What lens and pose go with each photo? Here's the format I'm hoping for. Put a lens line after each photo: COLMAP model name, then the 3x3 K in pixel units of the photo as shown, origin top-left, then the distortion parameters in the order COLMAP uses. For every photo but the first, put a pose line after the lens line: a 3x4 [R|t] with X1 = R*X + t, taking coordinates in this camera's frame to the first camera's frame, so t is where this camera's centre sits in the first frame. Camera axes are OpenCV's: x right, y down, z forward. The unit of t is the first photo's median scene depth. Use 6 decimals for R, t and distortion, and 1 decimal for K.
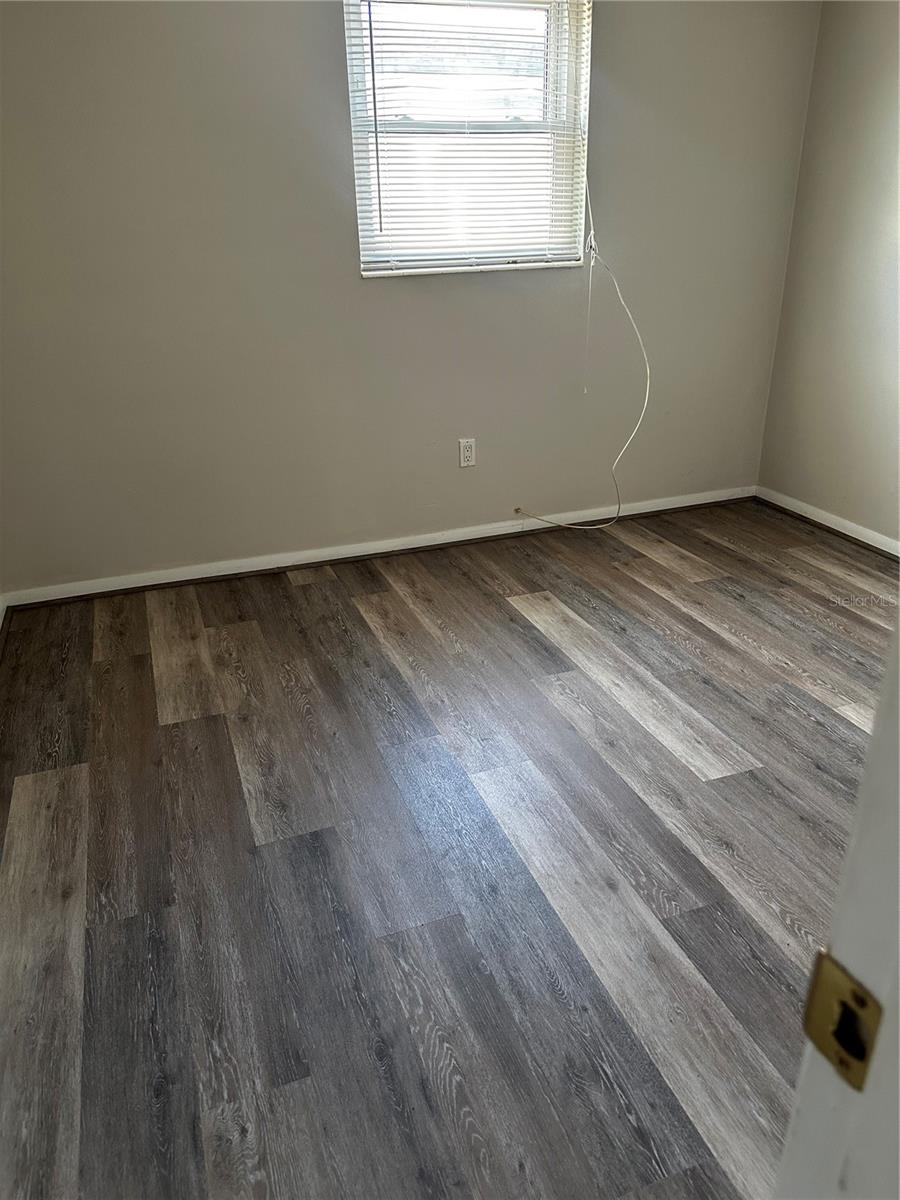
lens RADIAL K [[835.9, 0, 450.1], [0, 835.9, 599.1], [0, 0, 1]] dist [0.001486, -0.029923]
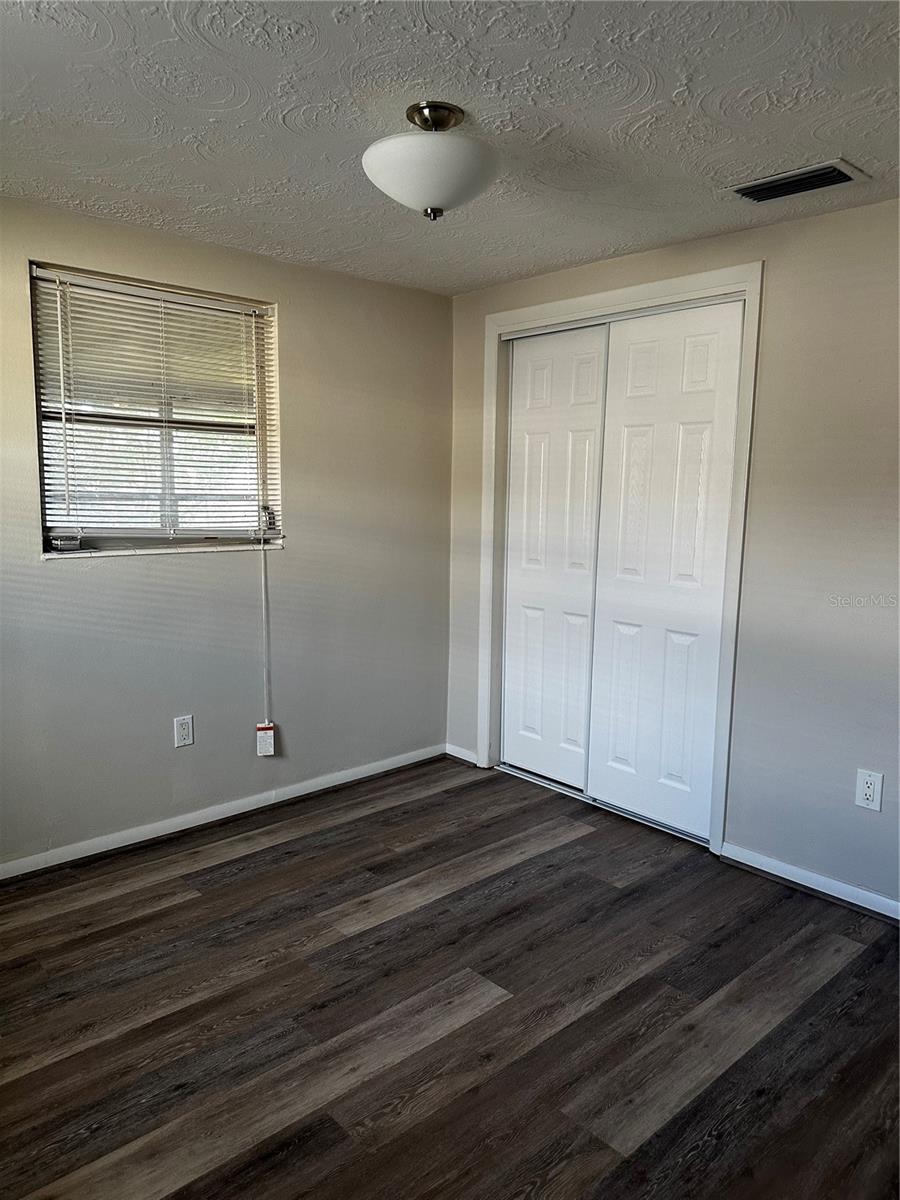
lens RADIAL K [[835.9, 0, 449.5], [0, 835.9, 603.9], [0, 0, 1]] dist [0.001486, -0.029923]
pose [[-0.373690, -0.103047, 0.921812, -0.508778], [0.384728, 0.887071, 0.255127, -0.450164], [-0.844002, 0.449985, -0.291844, 0.973286]]
